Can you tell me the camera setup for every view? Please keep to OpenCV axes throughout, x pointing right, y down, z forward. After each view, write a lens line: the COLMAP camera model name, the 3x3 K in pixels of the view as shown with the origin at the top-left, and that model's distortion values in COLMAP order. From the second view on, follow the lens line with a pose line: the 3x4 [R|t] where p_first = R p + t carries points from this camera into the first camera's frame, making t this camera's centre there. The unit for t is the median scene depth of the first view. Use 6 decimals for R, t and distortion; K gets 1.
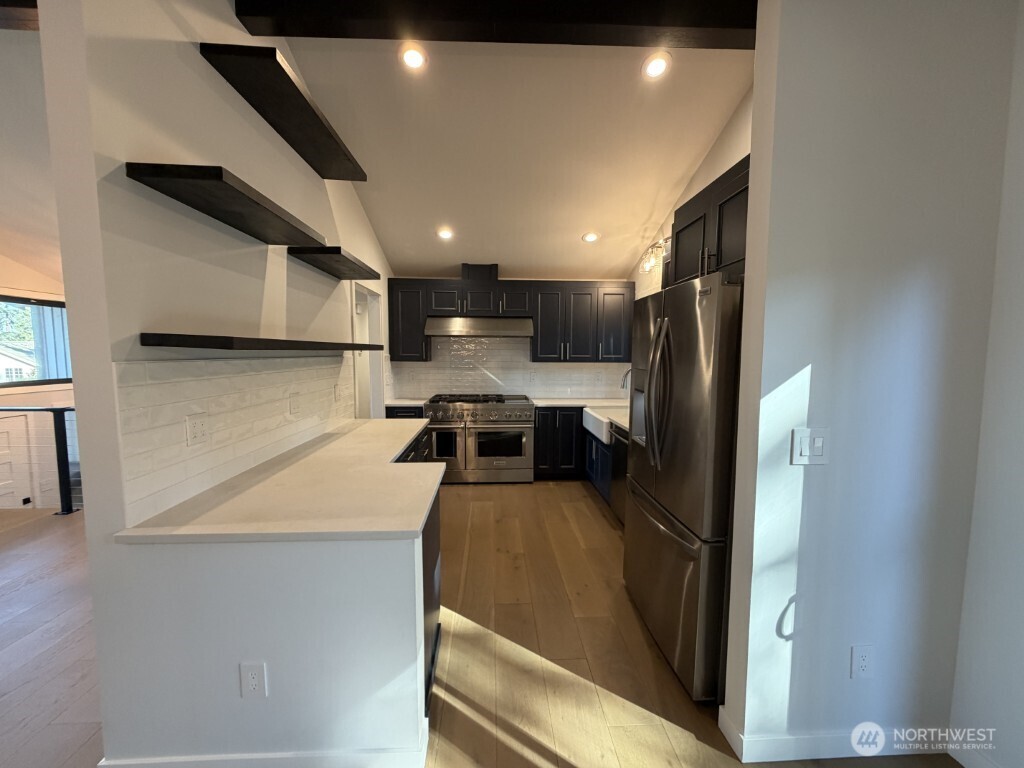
lens RADIAL K [[403.3, 0, 511.2], [0, 403.3, 386.0], [0, 0, 1]] dist [-0.000773, -0.000113]
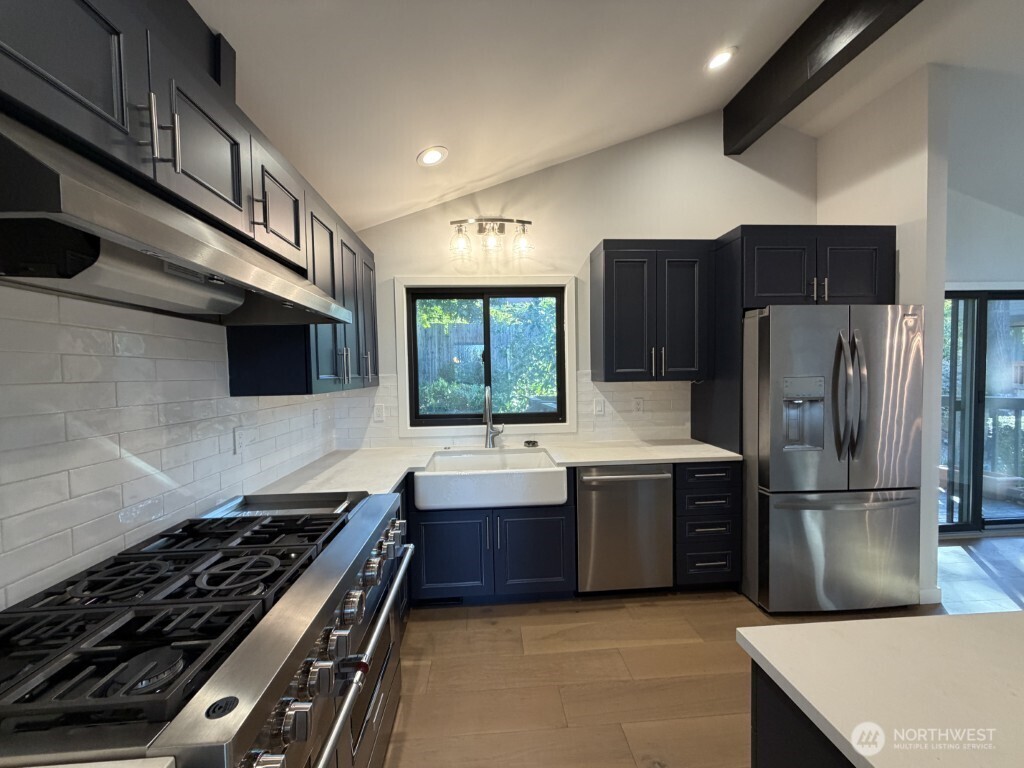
lens RADIAL K [[403.3, 0, 512.0], [0, 403.3, 388.5], [0, 0, 1]] dist [-0.000773, -0.000113]
pose [[-0.020419, -0.039338, 0.999017, -0.383022], [0.096765, 0.994457, 0.041136, -0.075350], [-0.995098, 0.097509, -0.016499, 0.991992]]
